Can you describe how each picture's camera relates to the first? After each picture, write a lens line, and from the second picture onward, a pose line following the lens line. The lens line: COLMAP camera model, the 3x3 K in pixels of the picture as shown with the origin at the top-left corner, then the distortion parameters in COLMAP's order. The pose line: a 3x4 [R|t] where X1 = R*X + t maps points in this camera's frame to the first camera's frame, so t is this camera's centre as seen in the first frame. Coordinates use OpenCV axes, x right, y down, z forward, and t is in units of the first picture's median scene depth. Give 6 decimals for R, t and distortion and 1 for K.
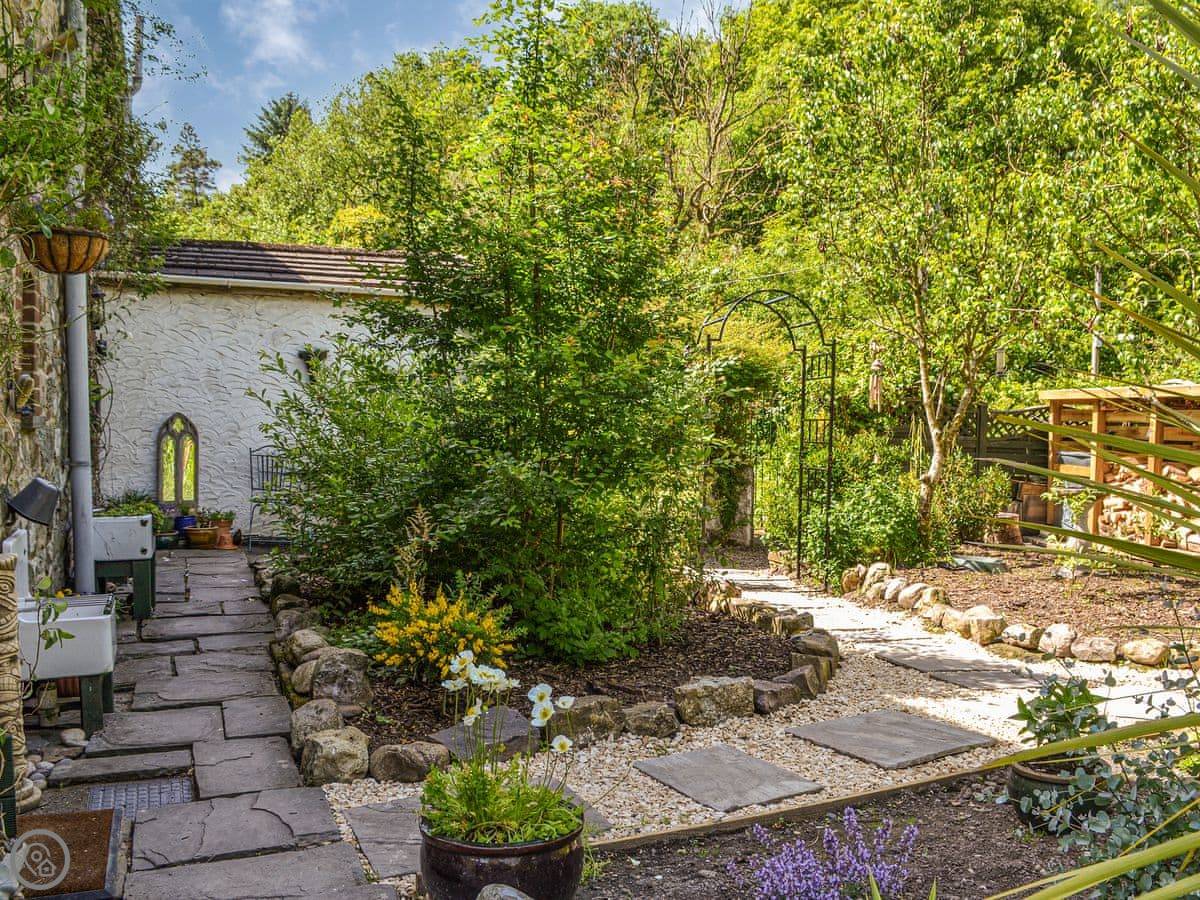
lens RADIAL K [[1118.8, 0, 600.0], [0, 1118.8, 450.0], [0, 0, 1]] dist [-0.091019, 0.007635]
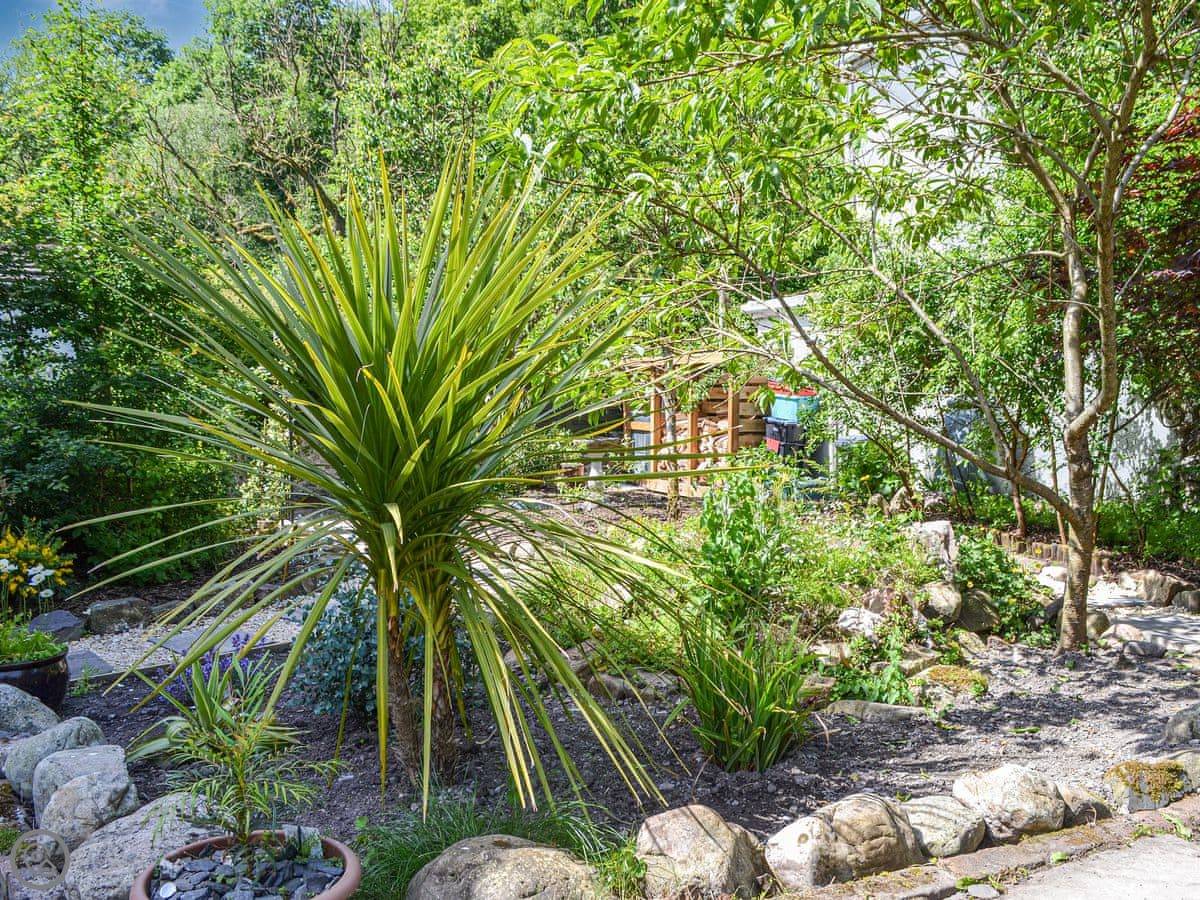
lens RADIAL K [[1118.8, 0, 600.0], [0, 1118.8, 450.0], [0, 0, 1]] dist [-0.091019, 0.007635]
pose [[0.962241, -0.048988, 0.267754, 0.094766], [0.042571, 0.998651, 0.029723, 0.010316], [-0.268849, -0.017203, 0.963029, -0.218885]]
